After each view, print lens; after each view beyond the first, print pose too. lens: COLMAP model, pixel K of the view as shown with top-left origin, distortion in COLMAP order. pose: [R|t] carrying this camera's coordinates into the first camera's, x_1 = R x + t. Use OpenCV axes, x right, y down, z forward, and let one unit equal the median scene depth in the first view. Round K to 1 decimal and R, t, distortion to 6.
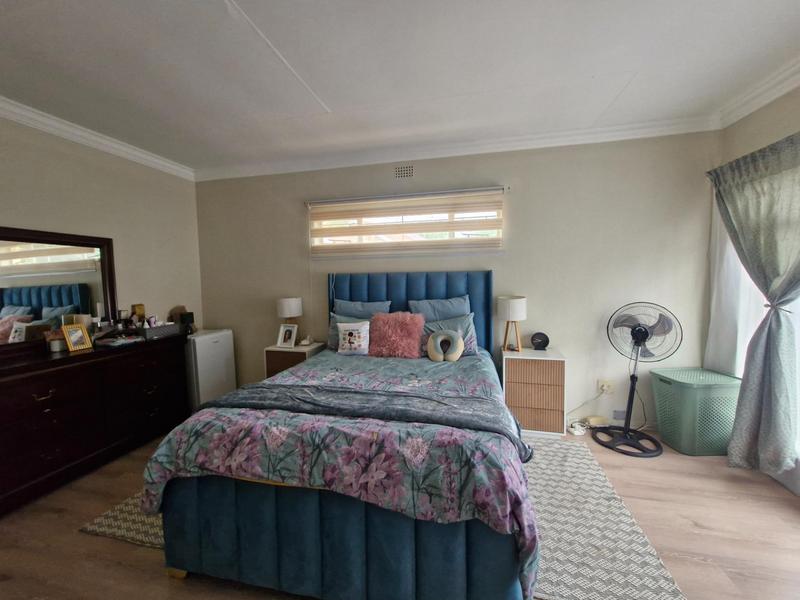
lens RADIAL K [[314.0, 0, 402.2], [0, 314.0, 297.6], [0, 0, 1]] dist [0.000324, 0.000433]
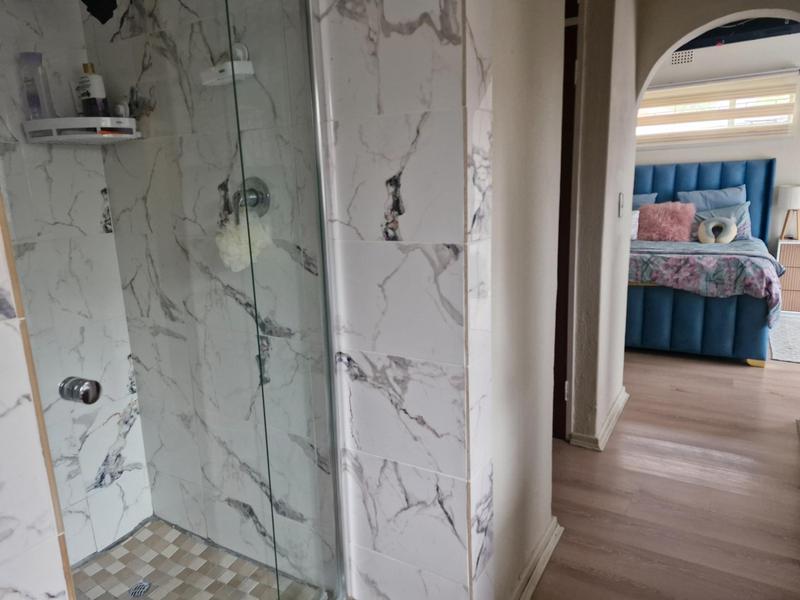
lens RADIAL K [[553.6, 0, 395.7], [0, 553.6, 299.8], [0, 0, 1]] dist [0.070338, -0.067726]
pose [[0.947375, 0.048770, -0.316390, -0.292377], [-0.000934, 0.988744, 0.149614, 0.097603], [0.320125, -0.141445, 0.936757, -1.229084]]
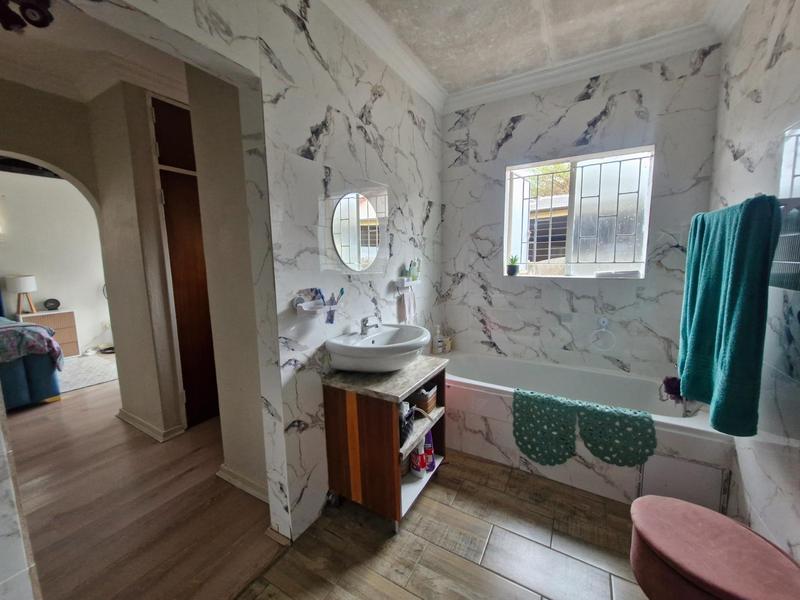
lens RADIAL K [[314.0, 0, 401.8], [0, 314.0, 289.0], [0, 0, 1]] dist [0.000324, 0.000433]
pose [[0.295492, -0.094374, 0.950673, -0.536822], [0.083018, 0.993881, 0.072859, 0.102374], [-0.951731, 0.057393, 0.301518, -1.153867]]
